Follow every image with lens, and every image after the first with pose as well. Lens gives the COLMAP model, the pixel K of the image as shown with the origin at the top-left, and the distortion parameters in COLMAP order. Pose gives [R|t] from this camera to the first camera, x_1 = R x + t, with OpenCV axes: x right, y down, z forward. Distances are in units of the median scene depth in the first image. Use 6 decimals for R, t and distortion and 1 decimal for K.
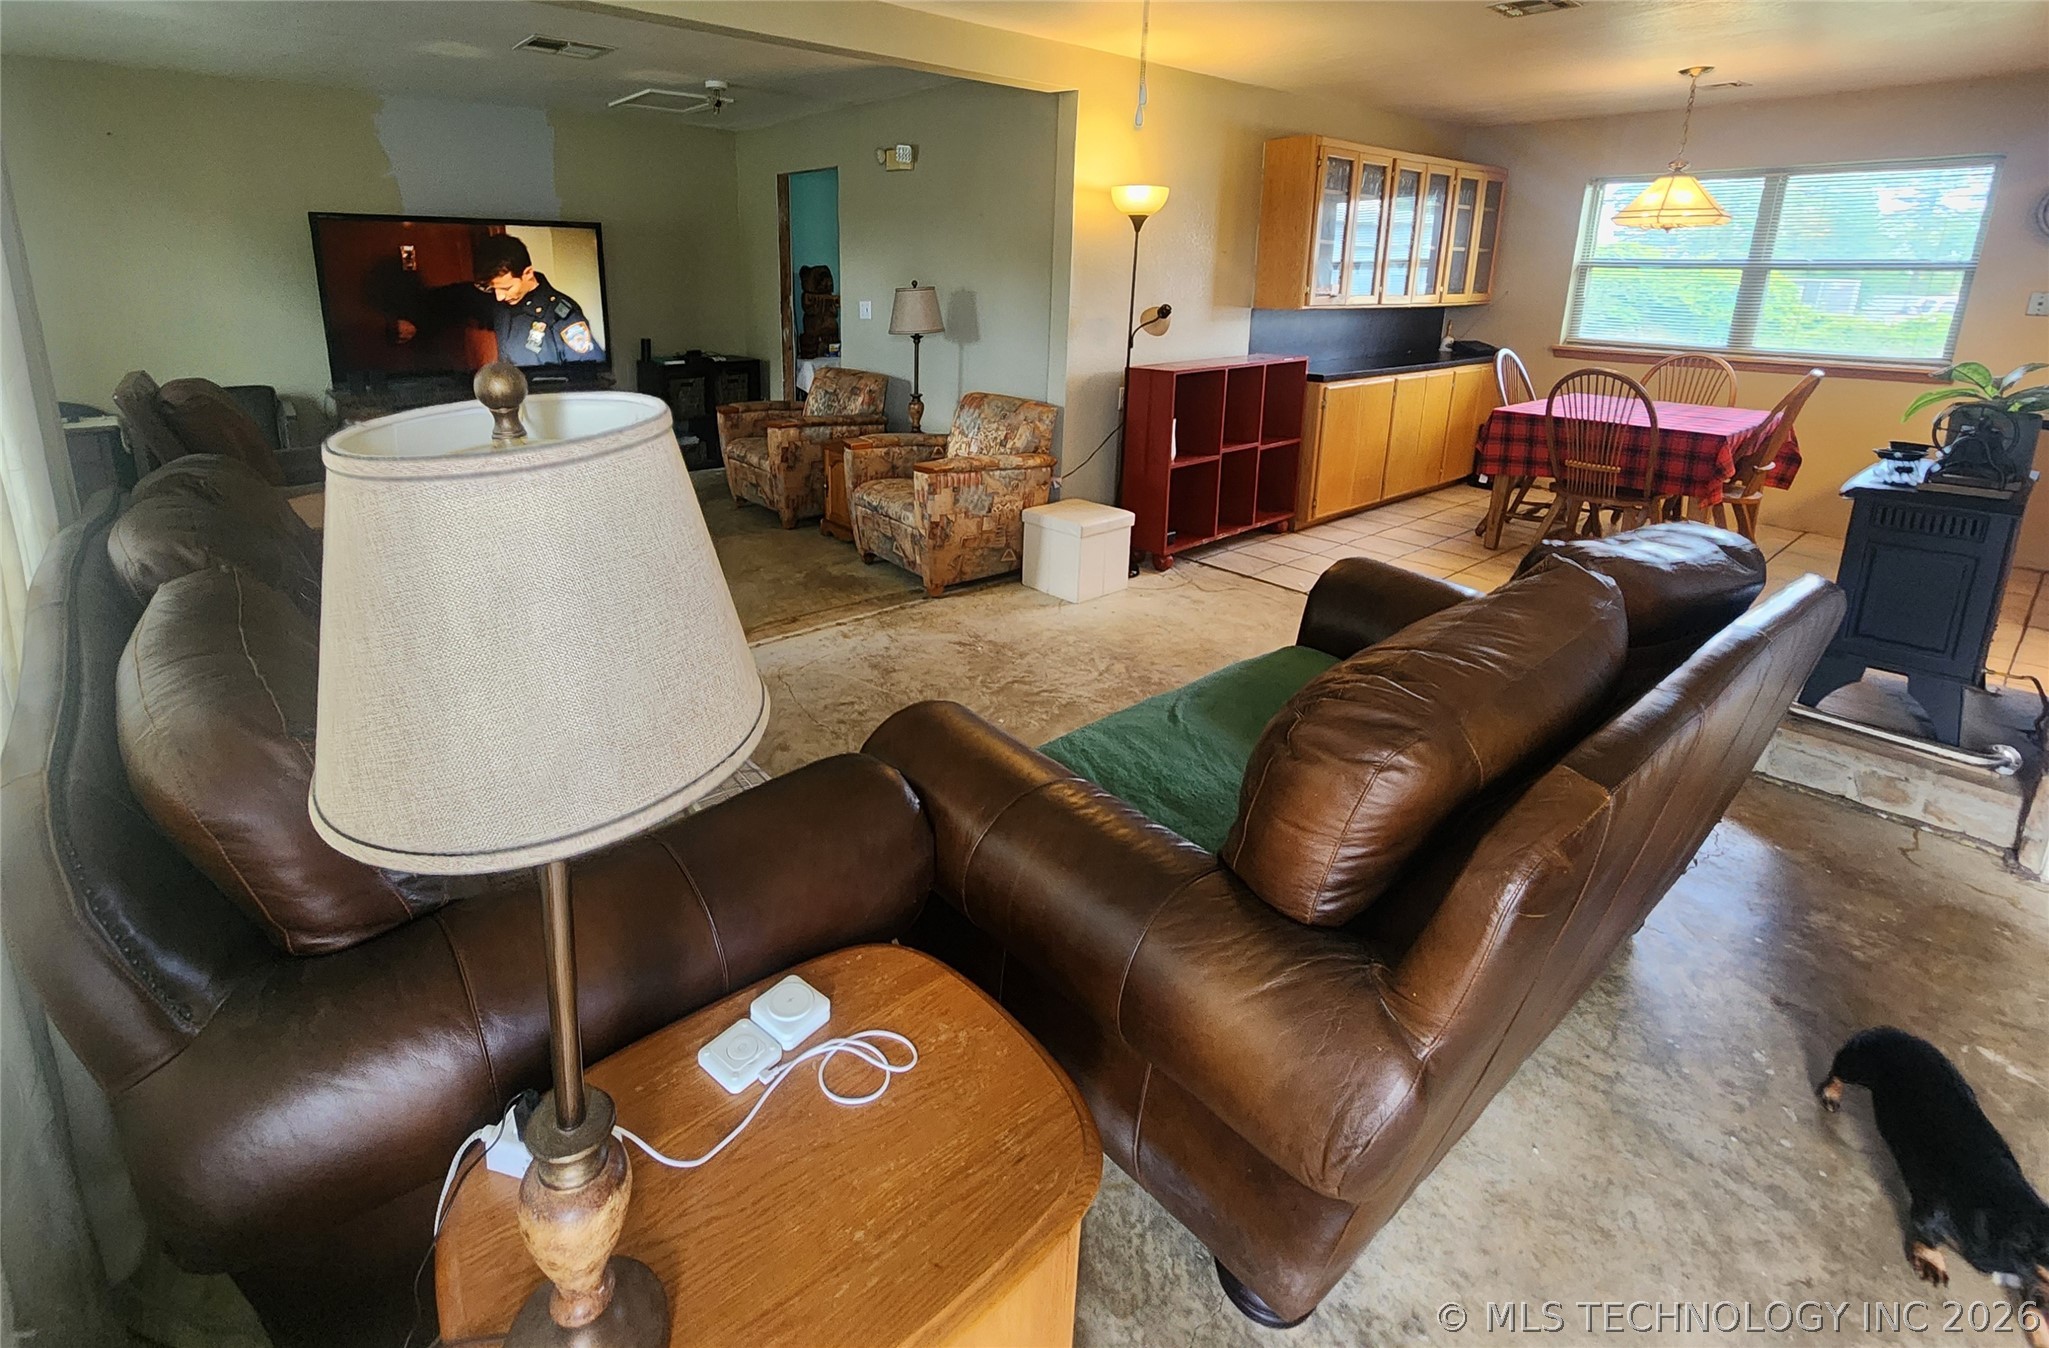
lens RADIAL K [[935.7, 0, 935.9], [0, 935.7, 485.7], [0, 0, 1]] dist [-0.000832, 0.001620]
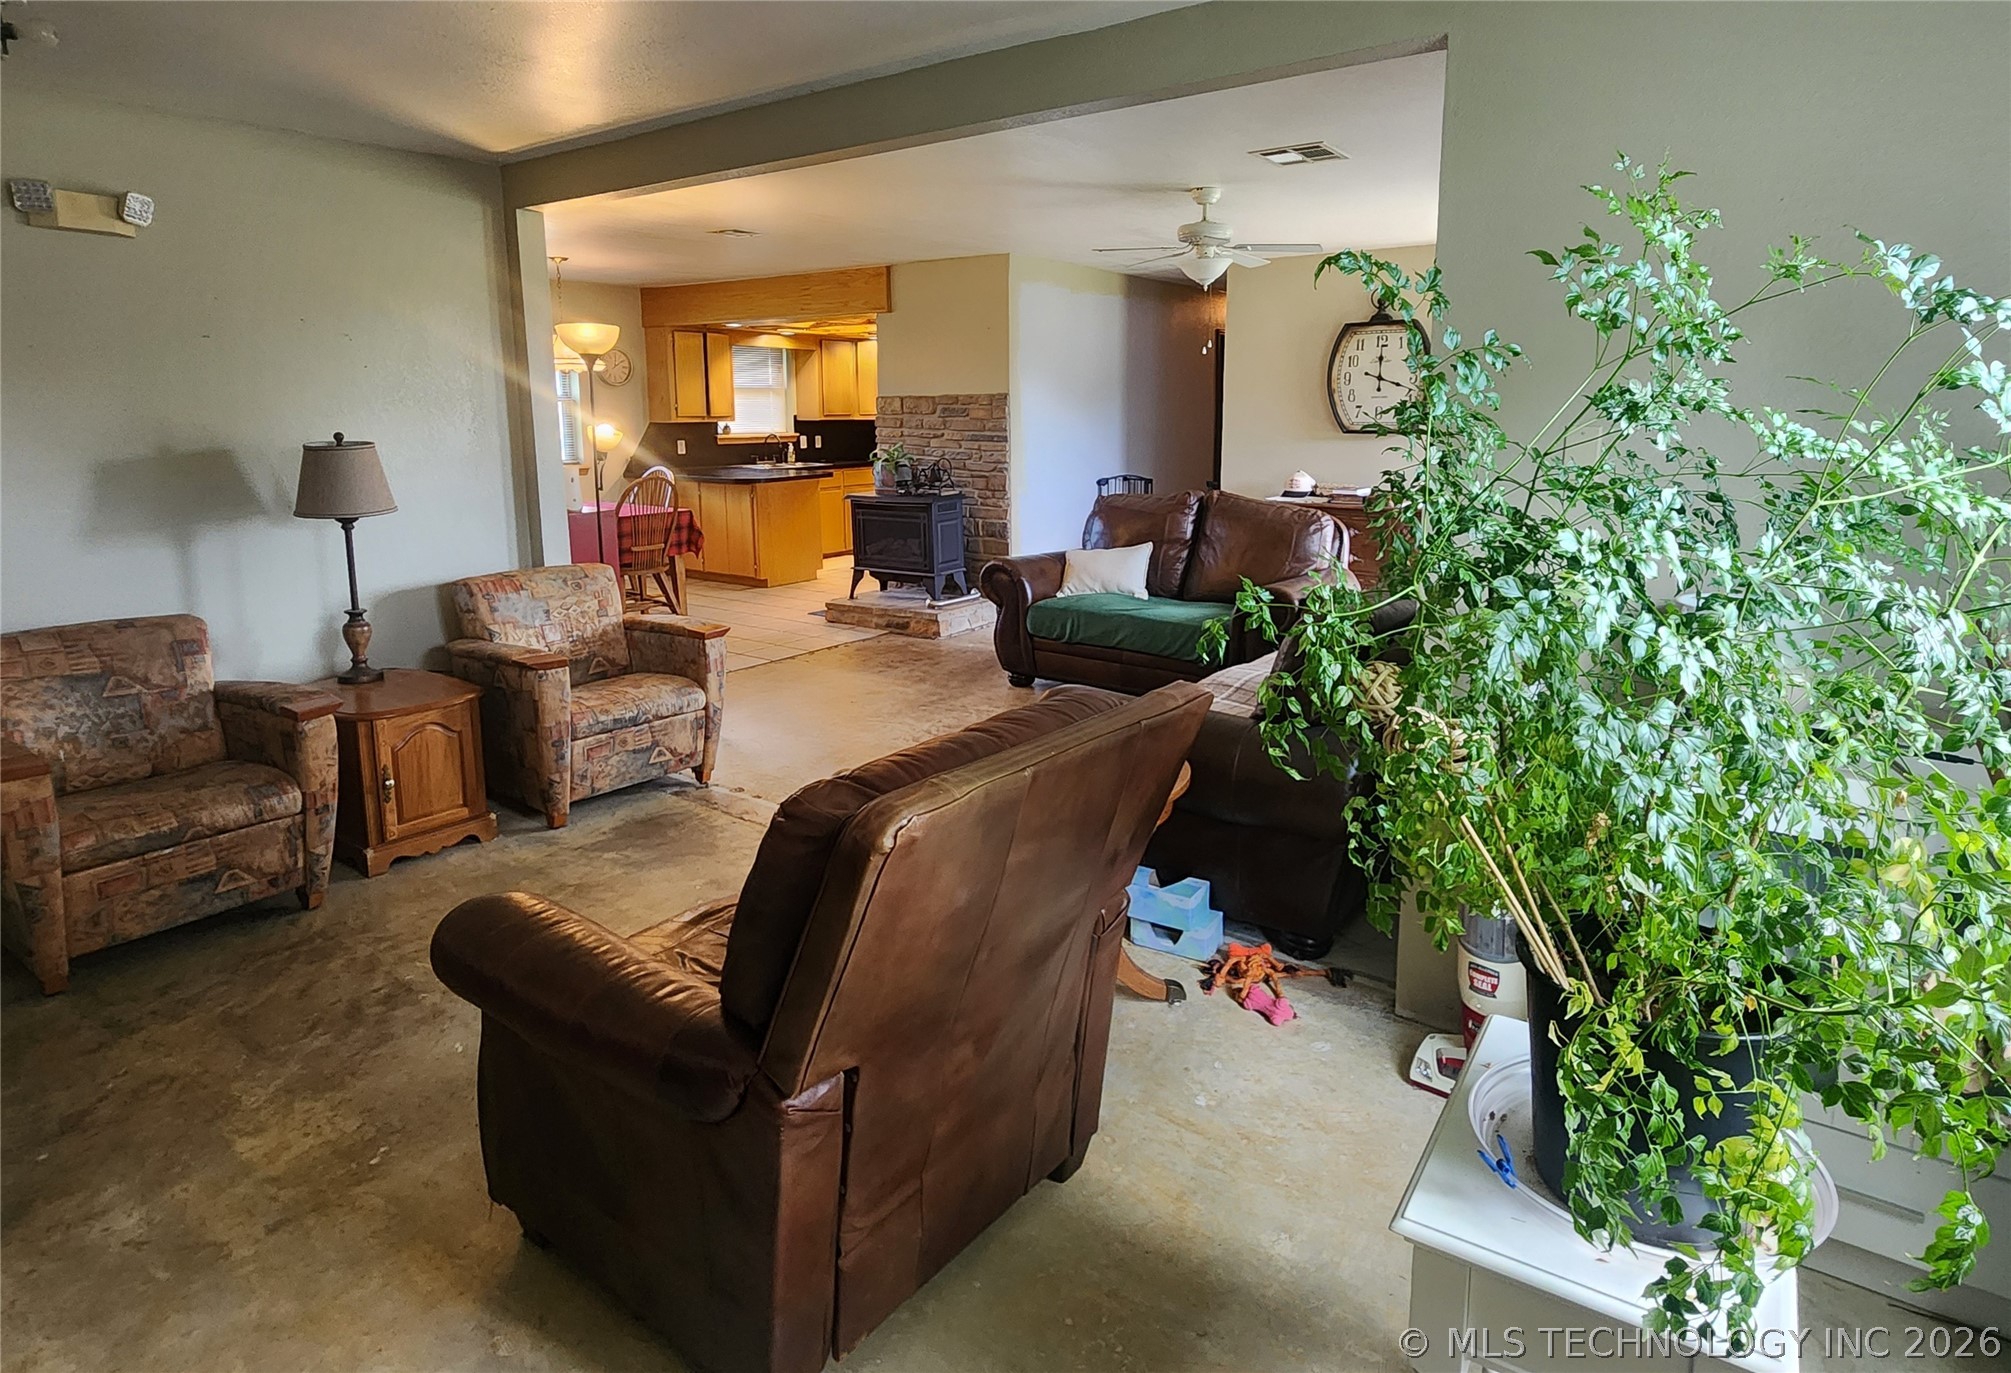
lens RADIAL K [[1115.7, 0, 1043.1], [0, 1115.7, 581.7], [0, 0, 1]] dist [-0.000638, -0.000740]
pose [[-0.281135, -0.161336, 0.946009, -0.961178], [0.216146, 0.949793, 0.226216, -0.207964], [-0.935010, 0.268073, -0.232148, 0.825634]]
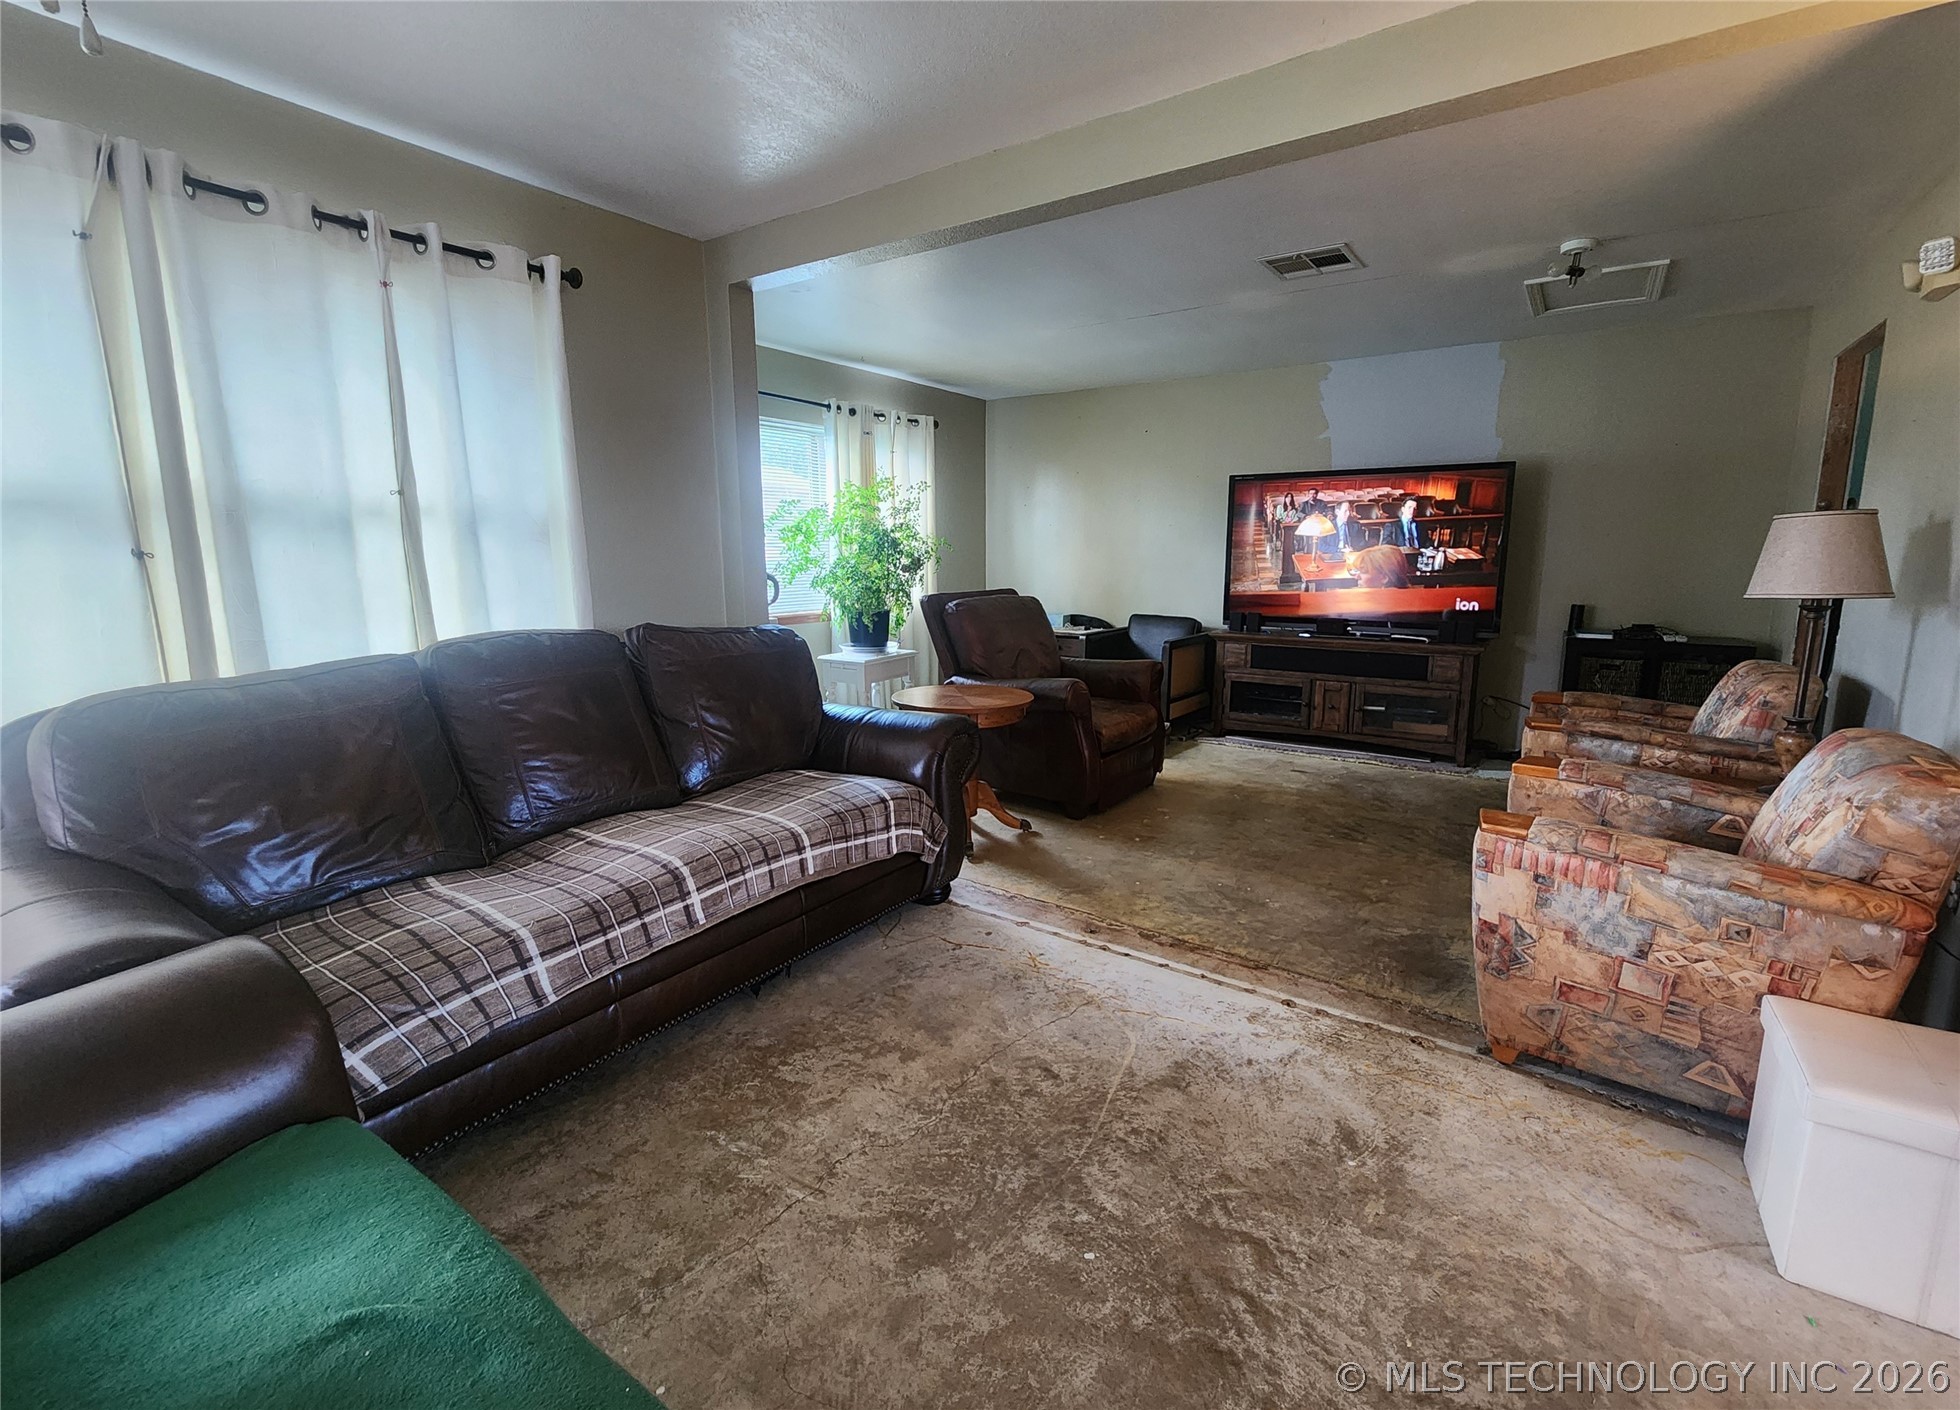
lens RADIAL K [[837.4, 0, 1020.6], [0, 837.4, 684.2], [0, 0, 1]] dist [-0.000728, -0.000497]
pose [[0.311915, 0.142074, -0.939427, 0.311716], [-0.212020, 0.974232, 0.076941, -0.067188], [0.926151, 0.175178, 0.334000, 0.496584]]
